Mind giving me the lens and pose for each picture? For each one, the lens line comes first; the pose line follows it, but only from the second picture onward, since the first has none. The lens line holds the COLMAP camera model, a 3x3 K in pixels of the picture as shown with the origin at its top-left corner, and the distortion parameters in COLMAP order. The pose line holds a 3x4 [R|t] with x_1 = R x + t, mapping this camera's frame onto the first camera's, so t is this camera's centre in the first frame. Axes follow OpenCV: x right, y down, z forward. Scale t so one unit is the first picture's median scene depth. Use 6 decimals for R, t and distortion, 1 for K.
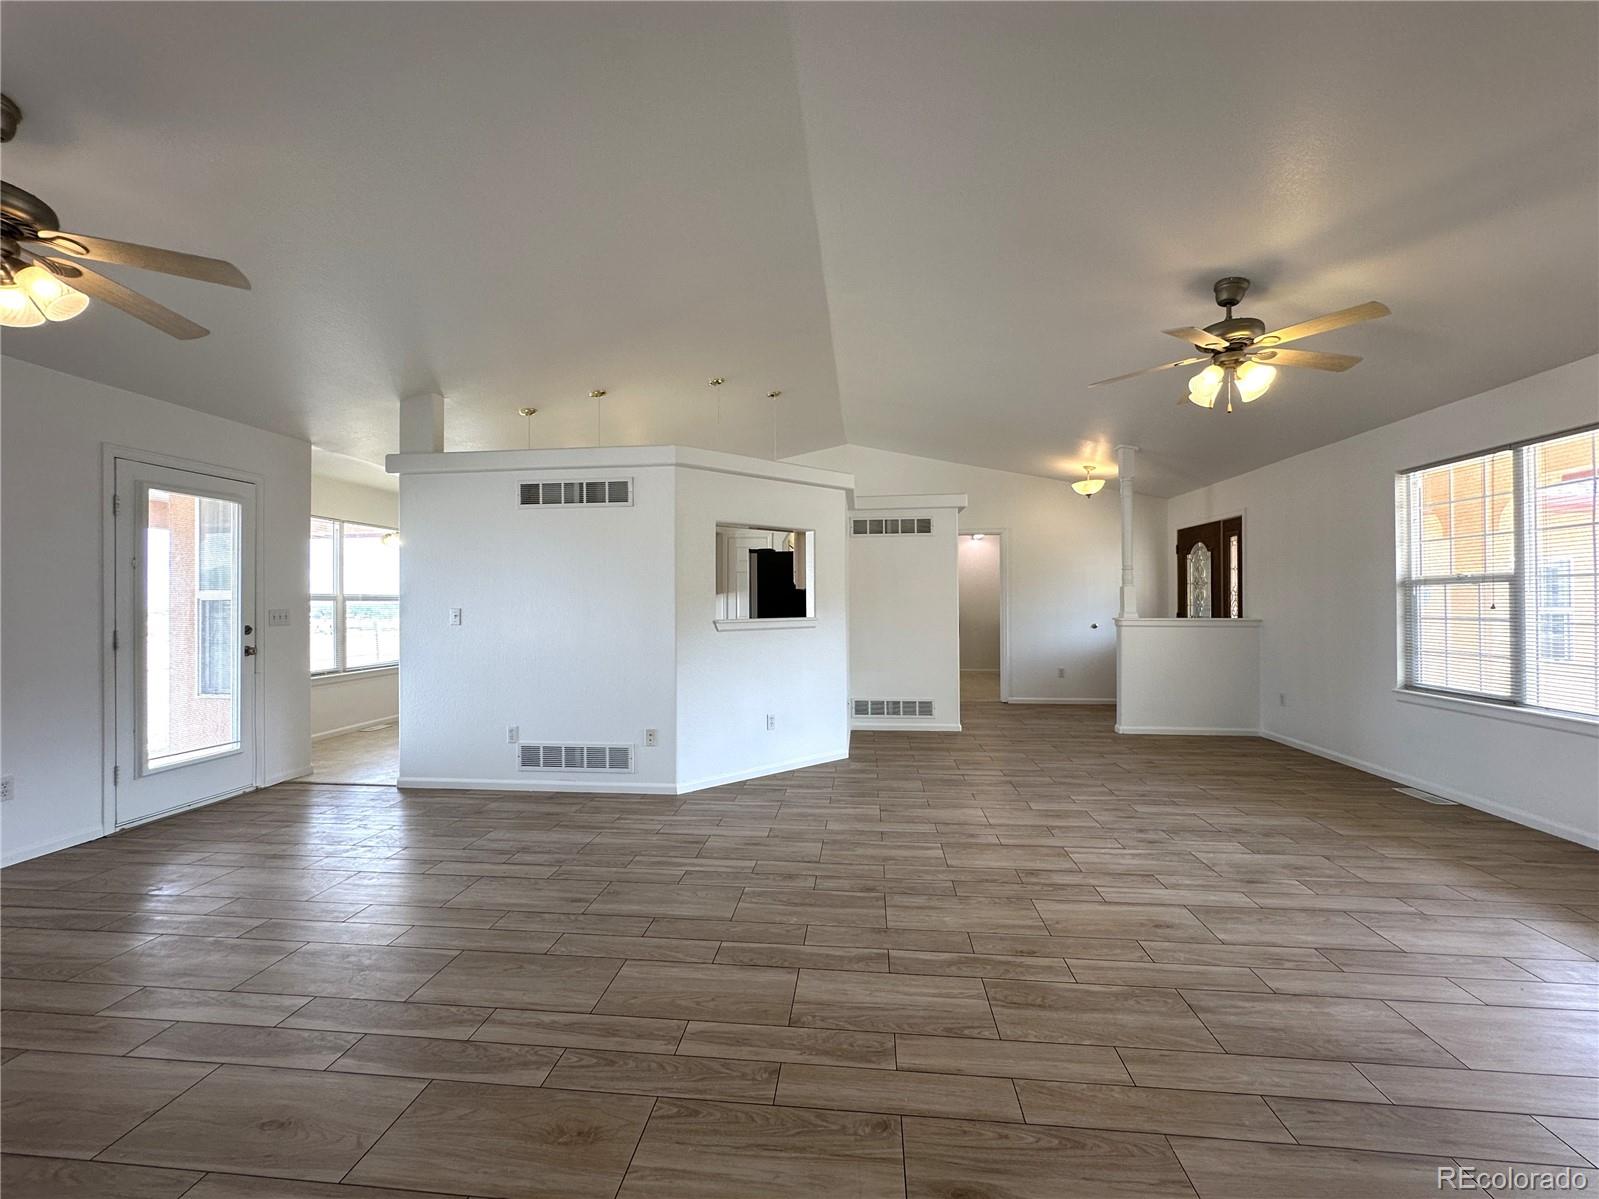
lens RADIAL K [[643.1, 0, 799.5], [0, 643.1, 599.5], [0, 0, 1]] dist [-0.003701, -0.000362]
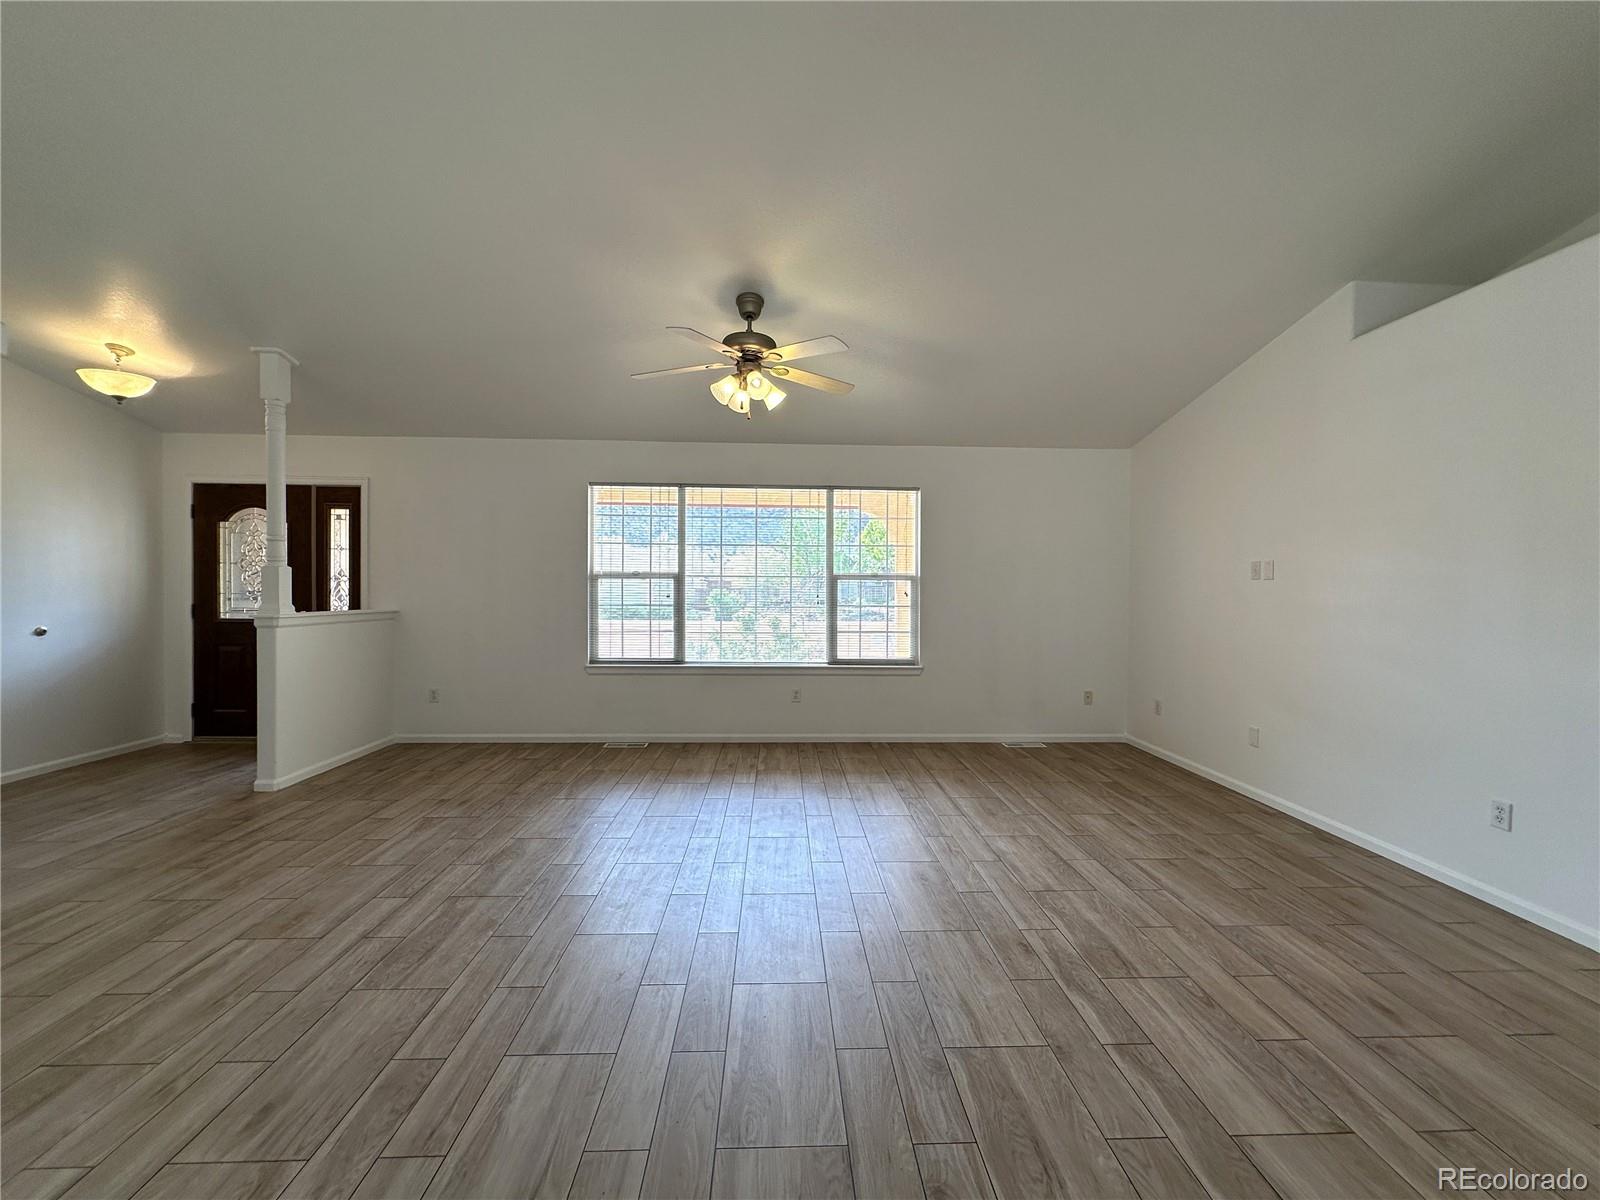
lens RADIAL K [[640.1, 0, 800.0], [0, 640.1, 600.0], [0, 0, 1]] dist [-0.001689, -0.000170]
pose [[-0.140672, -0.014324, 0.989953, -0.409626], [-0.011533, 0.999851, 0.012829, -0.001303], [-0.989989, -0.009613, -0.140816, 1.057645]]
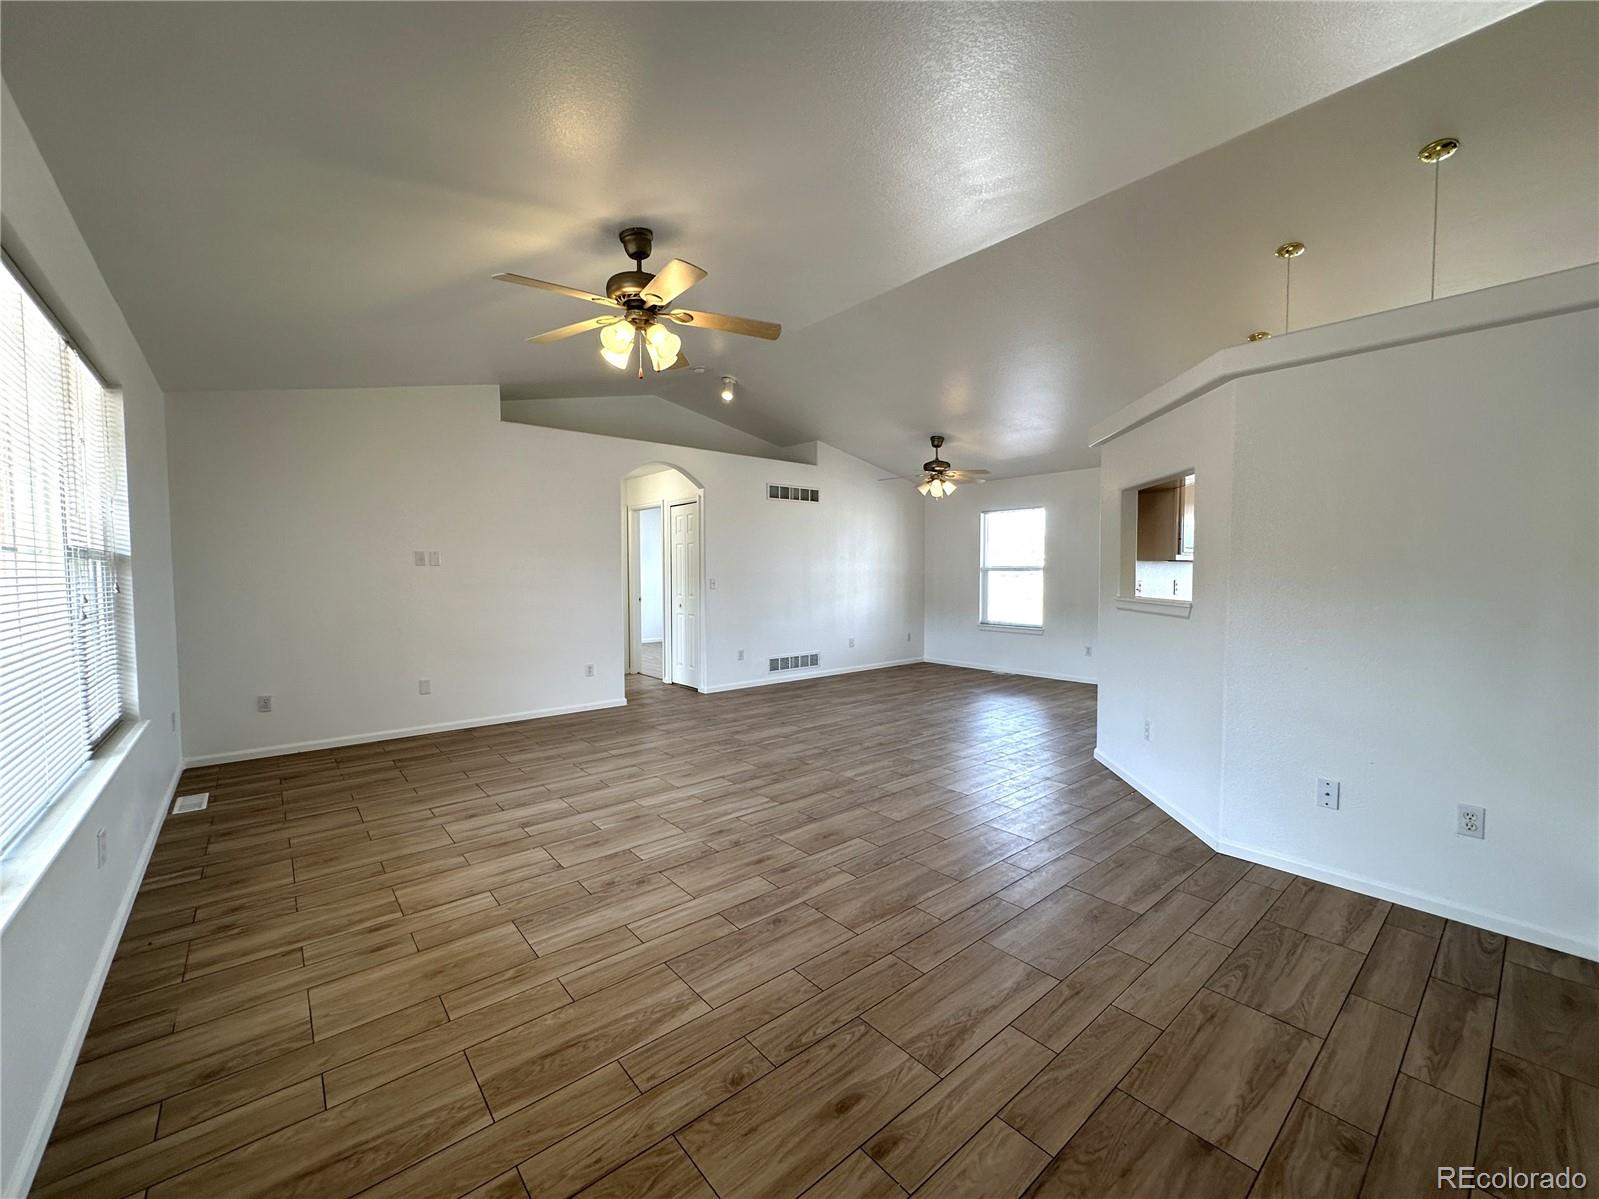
lens RADIAL K [[643.1, 0, 799.5], [0, 643.1, 599.5], [0, 0, 1]] dist [-0.003701, -0.000362]
pose [[-0.692811, 0.038733, -0.720079, 1.181777], [0.008799, 0.998936, 0.045266, -0.014185], [0.721066, 0.025025, -0.692414, 1.797396]]
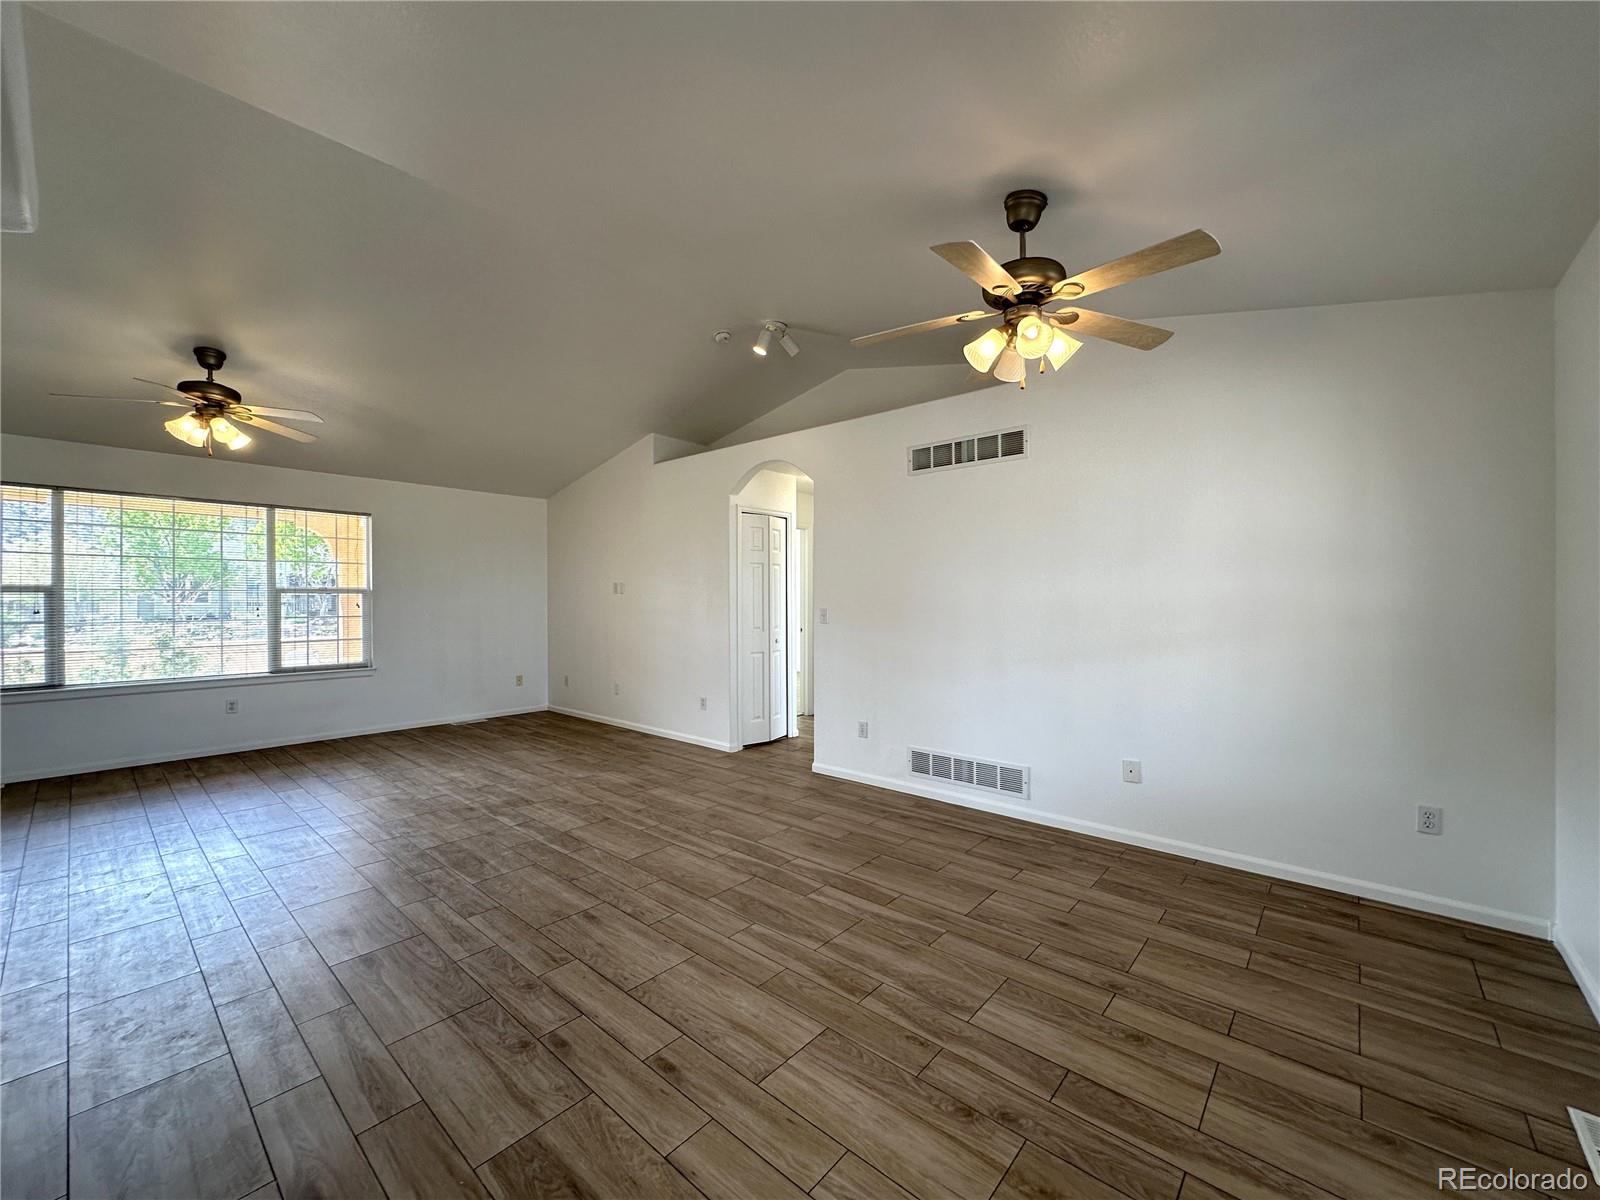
lens RADIAL K [[640.1, 0, 800.0], [0, 640.1, 600.0], [0, 0, 1]] dist [-0.001689, -0.000170]
pose [[-0.816215, 0.005680, 0.577721, -0.970066], [0.003020, 0.999980, -0.005565, -0.000556], [-0.577741, -0.002797, -0.816216, 1.340830]]
